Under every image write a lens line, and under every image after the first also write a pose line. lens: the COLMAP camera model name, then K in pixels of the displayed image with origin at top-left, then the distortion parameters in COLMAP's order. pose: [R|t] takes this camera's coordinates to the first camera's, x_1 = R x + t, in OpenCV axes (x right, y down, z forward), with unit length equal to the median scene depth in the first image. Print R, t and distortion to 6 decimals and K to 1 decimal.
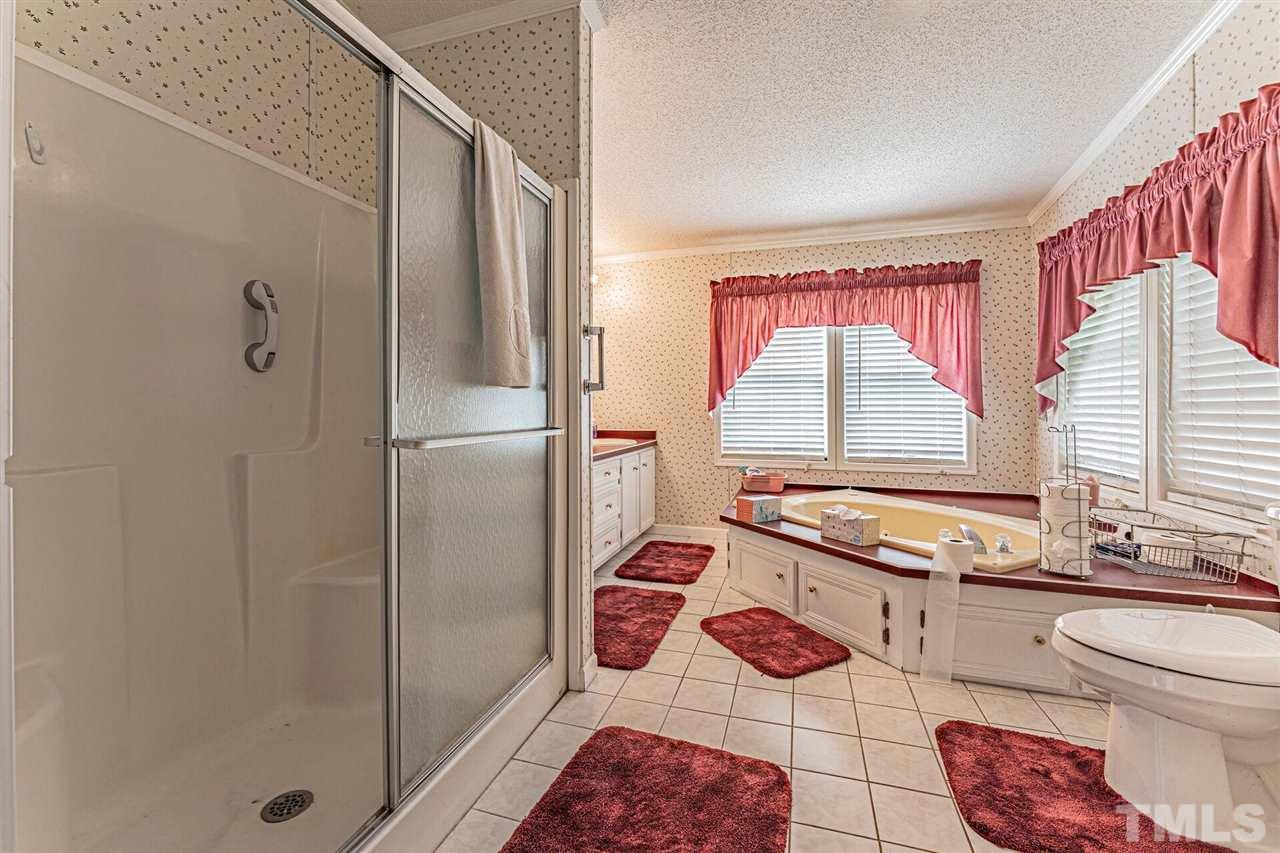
lens RADIAL K [[514.7, 0, 640.3], [0, 514.7, 417.2], [0, 0, 1]] dist [-0.001150, 0.000364]
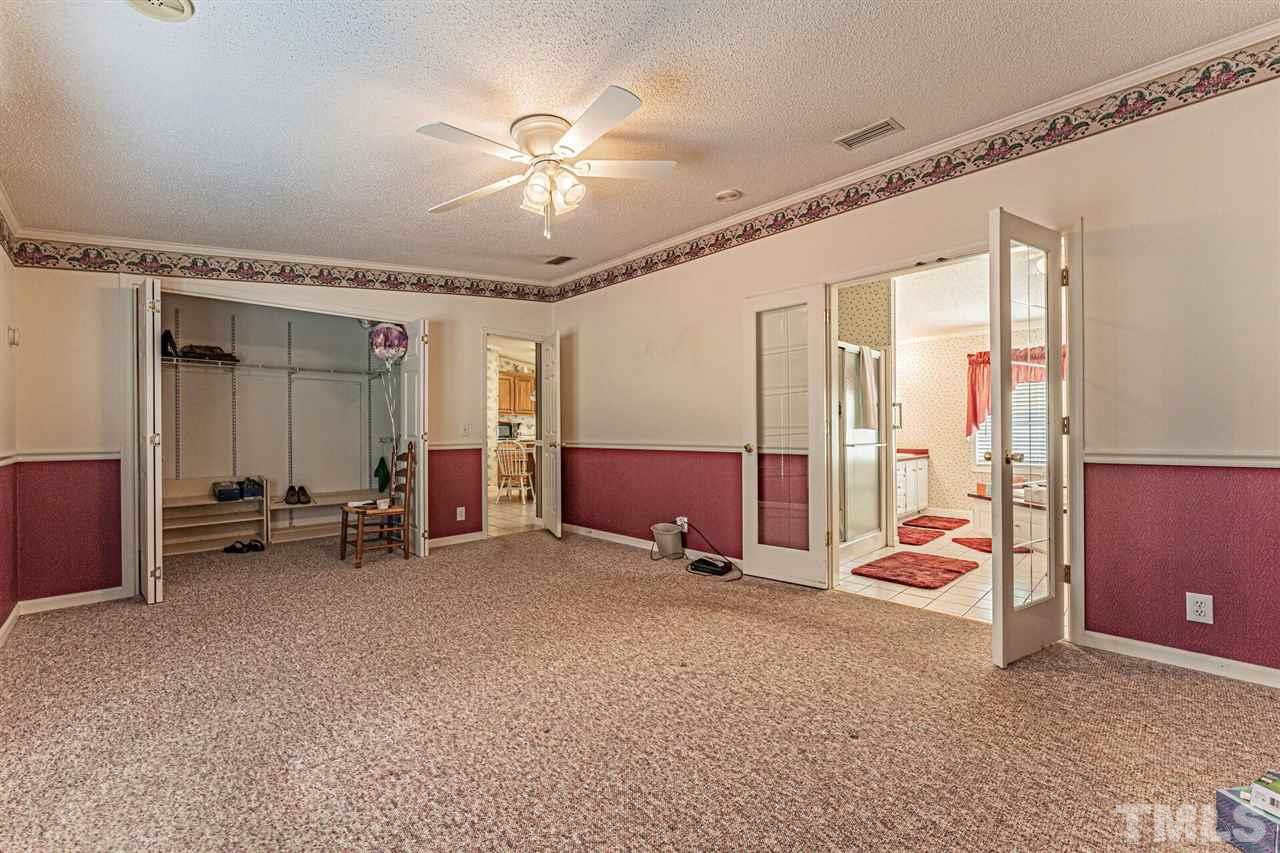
lens RADIAL K [[514.7, 0, 634.0], [0, 514.7, 430.2], [0, 0, 1]] dist [-0.001150, 0.000364]
pose [[0.879111, -0.003113, -0.476607, -0.012257], [-0.006961, 0.999788, -0.019370, 0.006350], [0.476567, 0.020346, 0.878903, -0.894554]]
